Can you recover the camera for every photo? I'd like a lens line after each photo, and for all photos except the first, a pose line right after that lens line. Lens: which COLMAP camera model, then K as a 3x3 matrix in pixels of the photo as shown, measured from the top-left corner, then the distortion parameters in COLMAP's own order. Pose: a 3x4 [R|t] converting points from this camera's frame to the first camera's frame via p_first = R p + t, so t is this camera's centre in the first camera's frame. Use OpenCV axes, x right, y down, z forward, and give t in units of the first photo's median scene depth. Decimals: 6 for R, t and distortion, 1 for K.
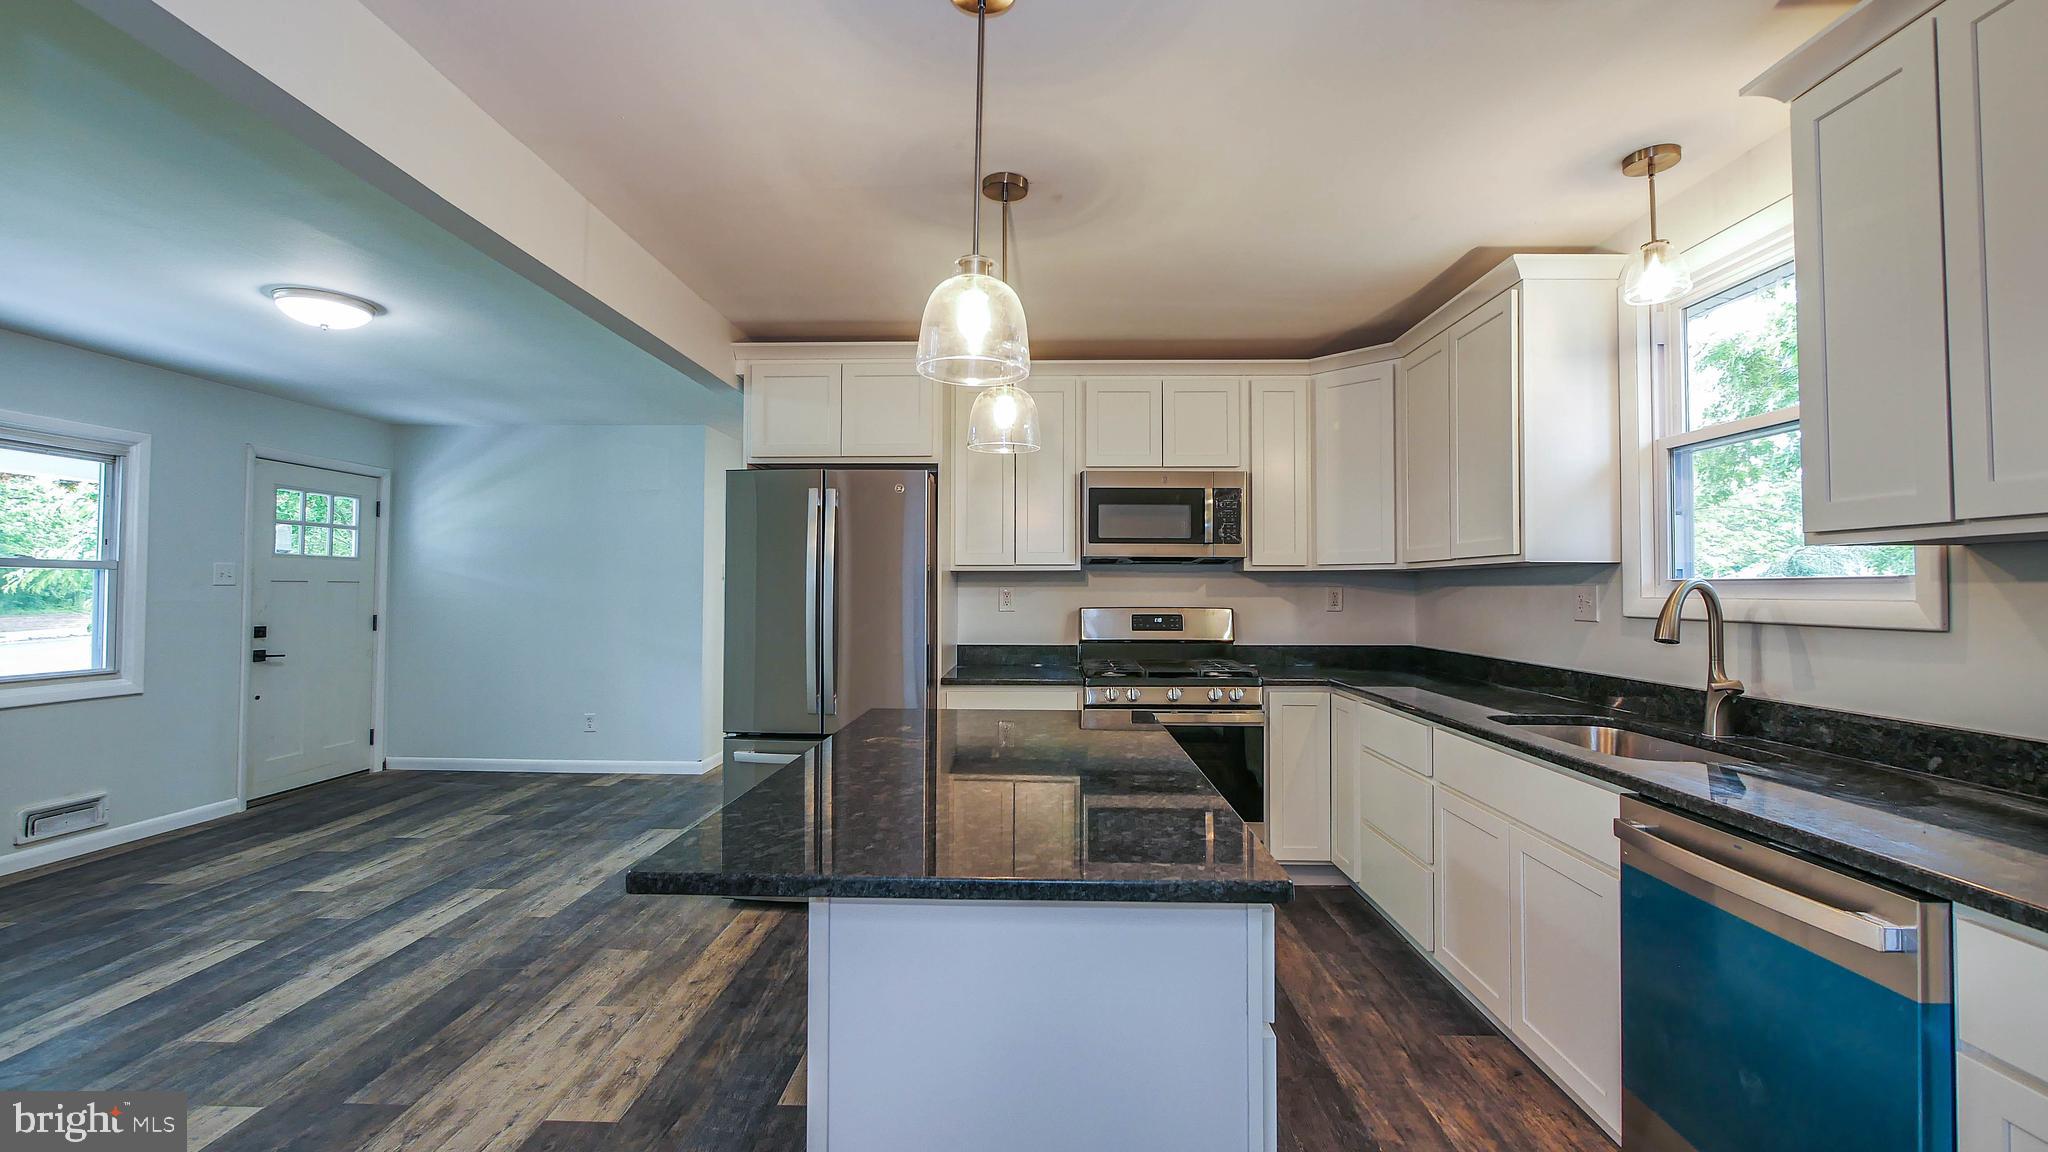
lens RADIAL K [[844.4, 0, 1032.0], [0, 844.4, 567.2], [0, 0, 1]] dist [-0.007344, 0.000088]
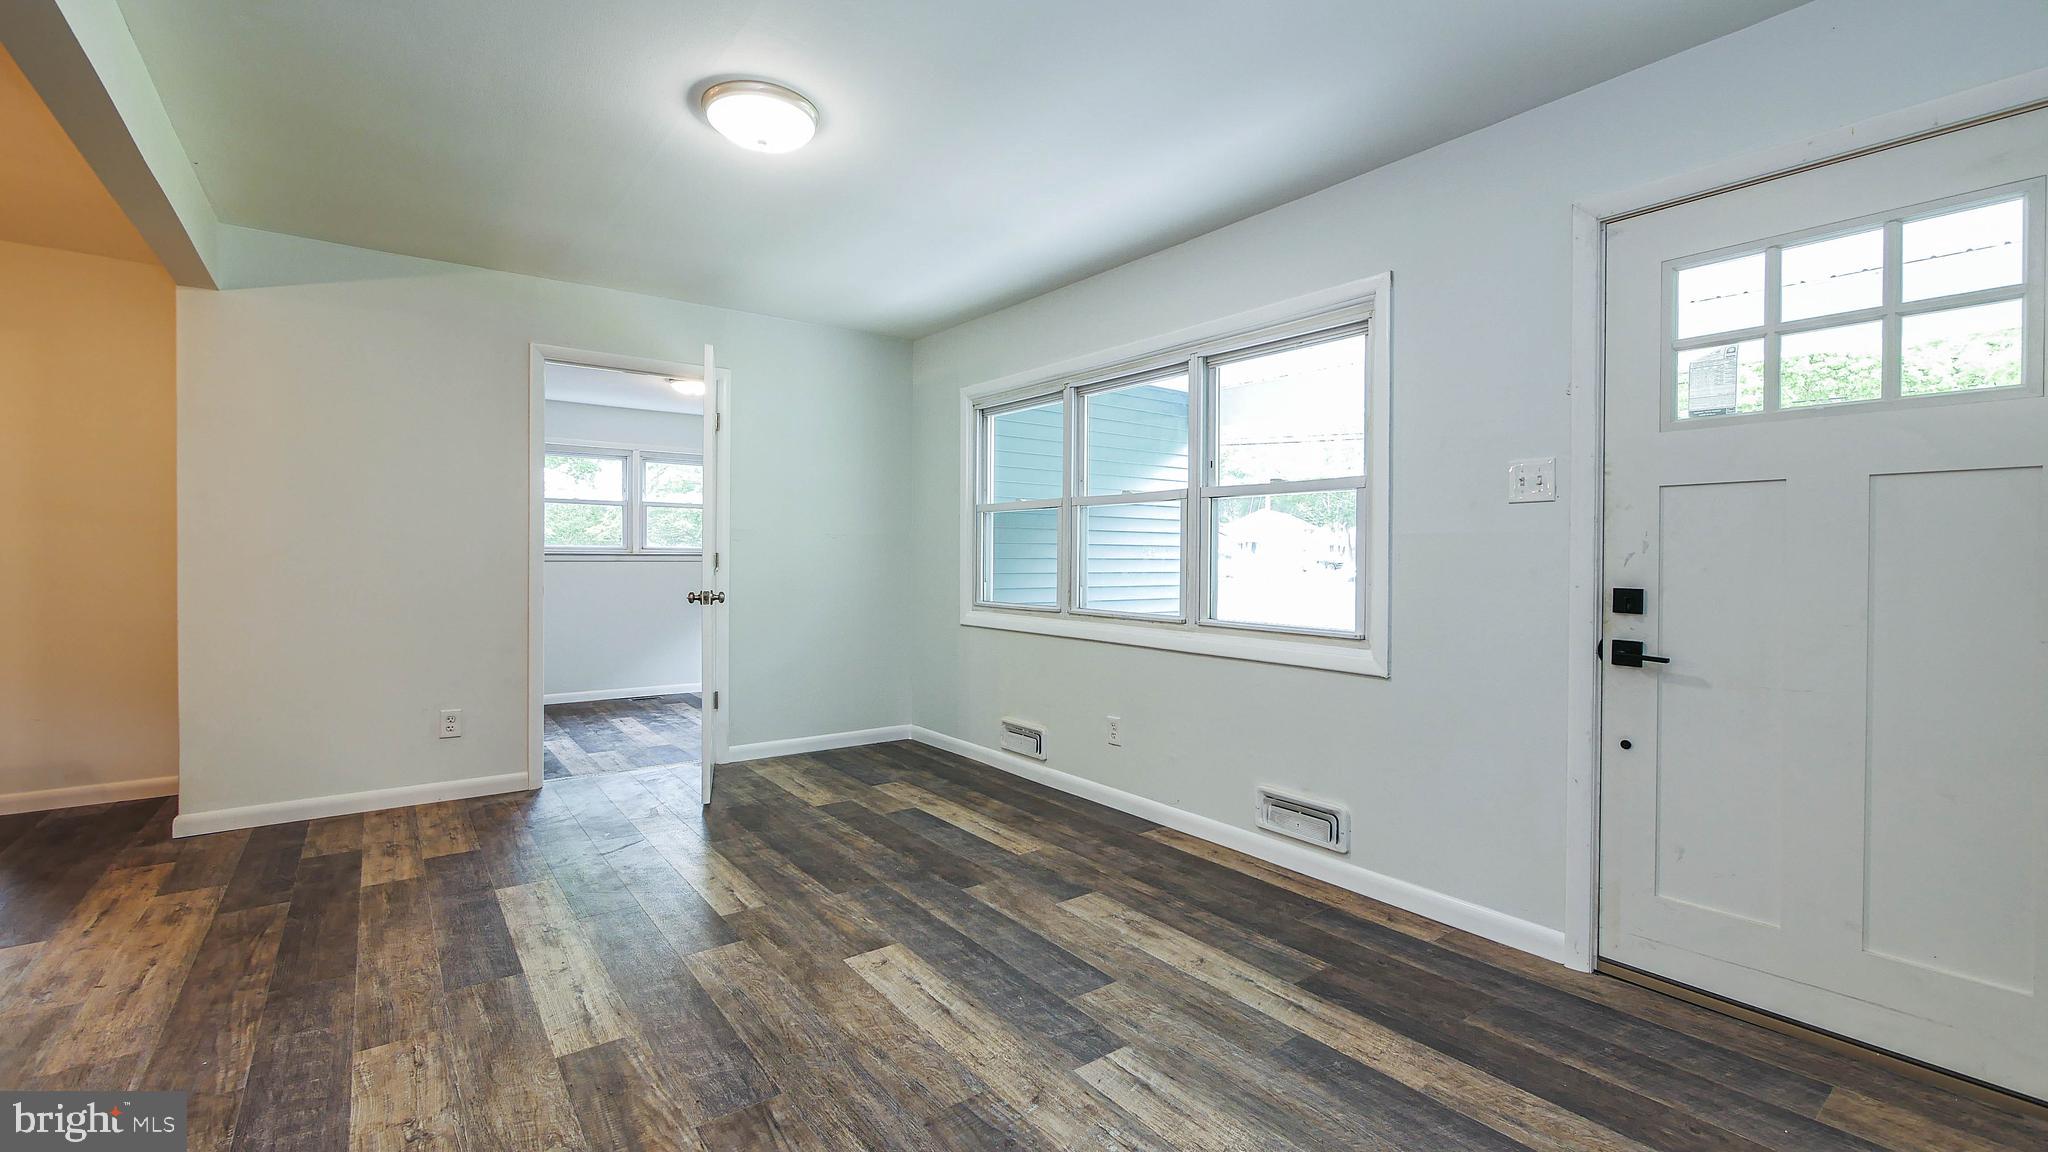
lens RADIAL K [[844.4, 0, 1007.8], [0, 844.4, 566.2], [0, 0, 1]] dist [-0.007344, 0.000088]
pose [[-0.784321, -0.004148, -0.620341, -0.470329], [0.005676, 0.999888, -0.013862, 0.078882], [0.620329, -0.014394, -0.784209, 1.434775]]
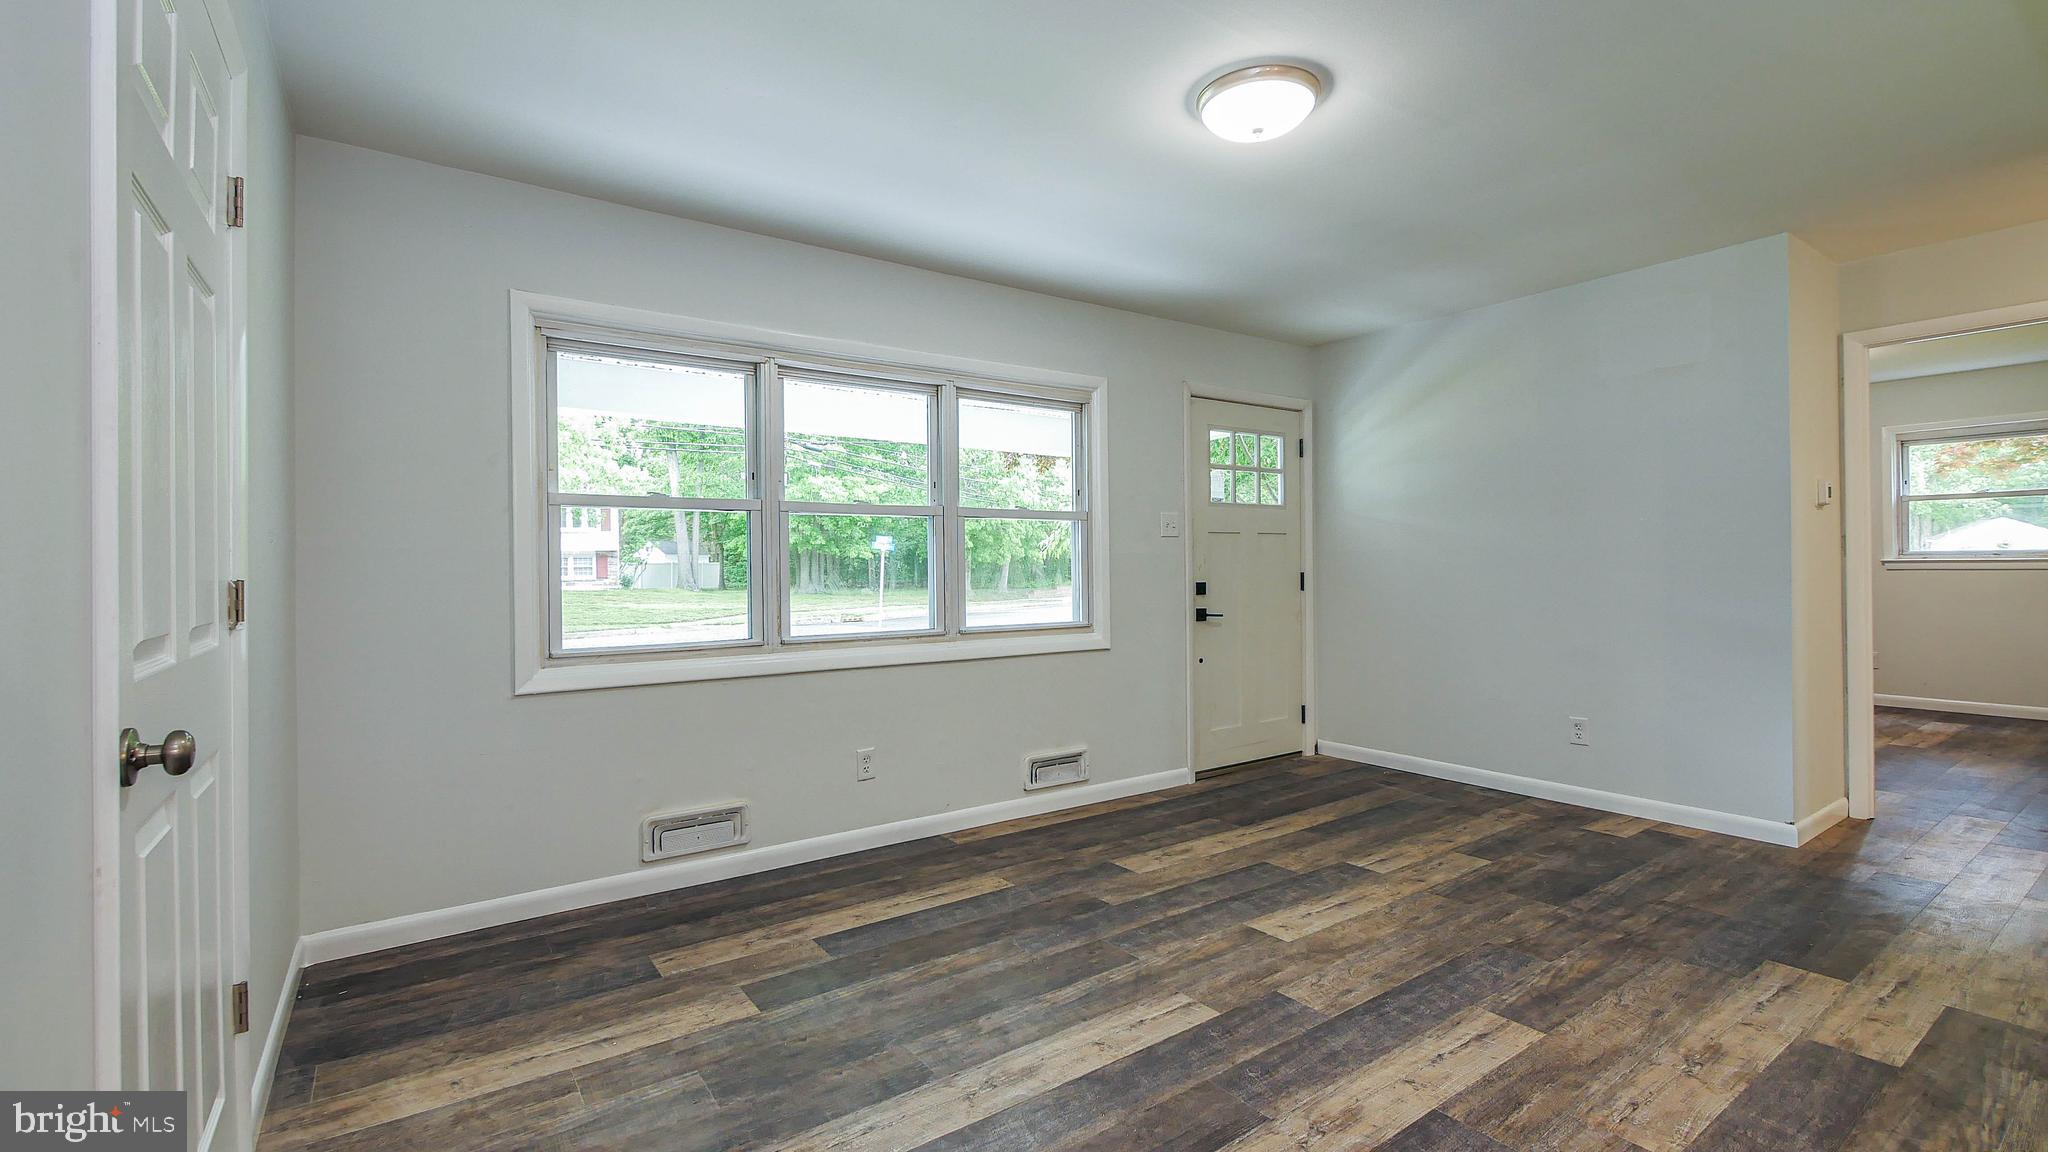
lens RADIAL K [[900.1, 0, 1027.2], [0, 900.1, 572.4], [0, 0, 1]] dist [-0.005082, -0.000216]
pose [[0.596055, -0.007542, -0.802908, -0.312851], [0.036645, 0.999169, 0.017819, 0.044533], [0.802107, -0.040044, 0.595837, 0.337814]]
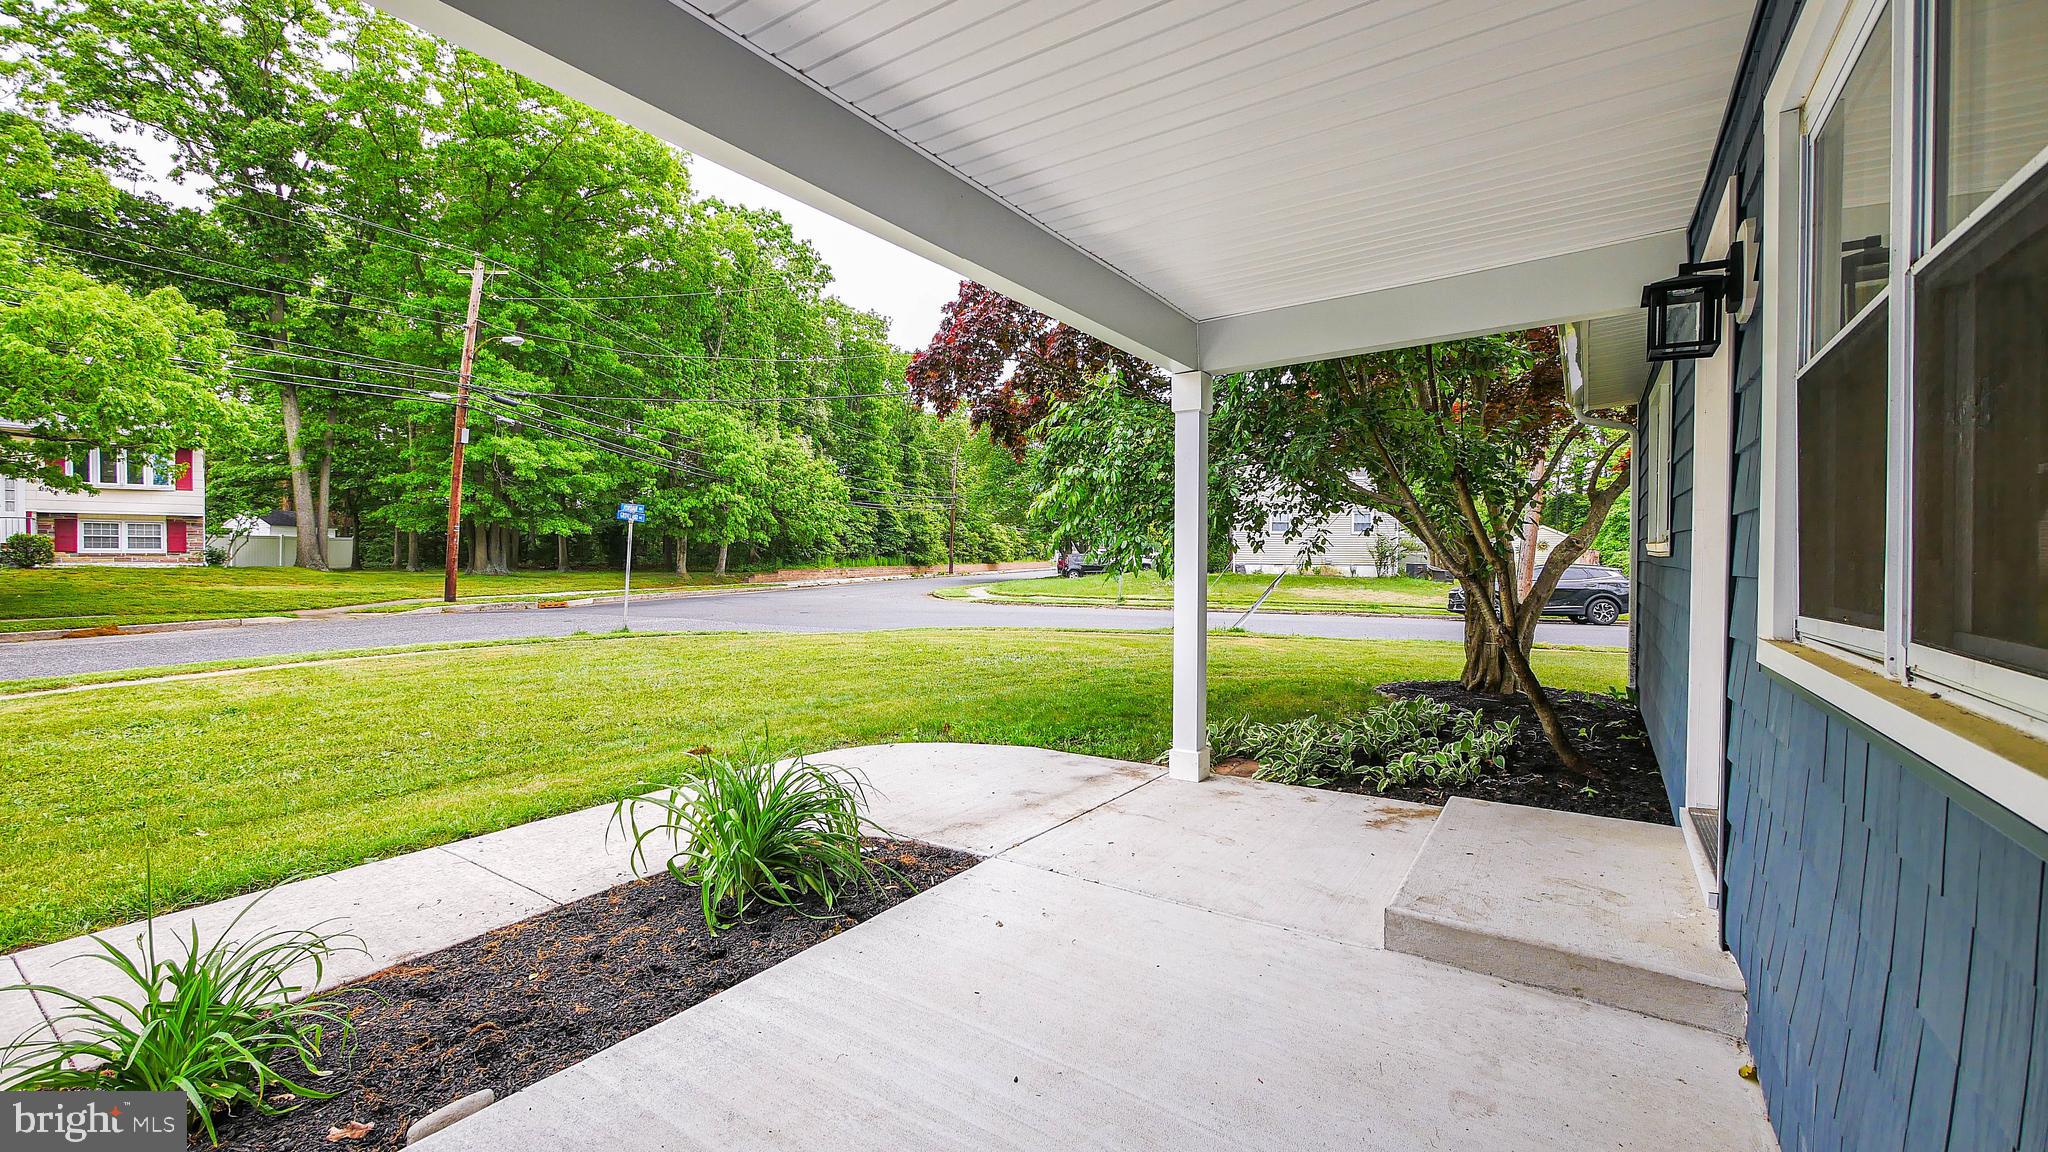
lens RADIAL K [[844.4, 0, 1027.6], [0, 844.4, 571.2], [0, 0, 1]] dist [-0.007344, 0.000088]
pose [[0.841691, 0.009430, -0.539877, -0.403856], [0.013596, 0.999160, 0.038650, 0.049605], [0.539788, -0.039872, 0.840856, 0.345265]]
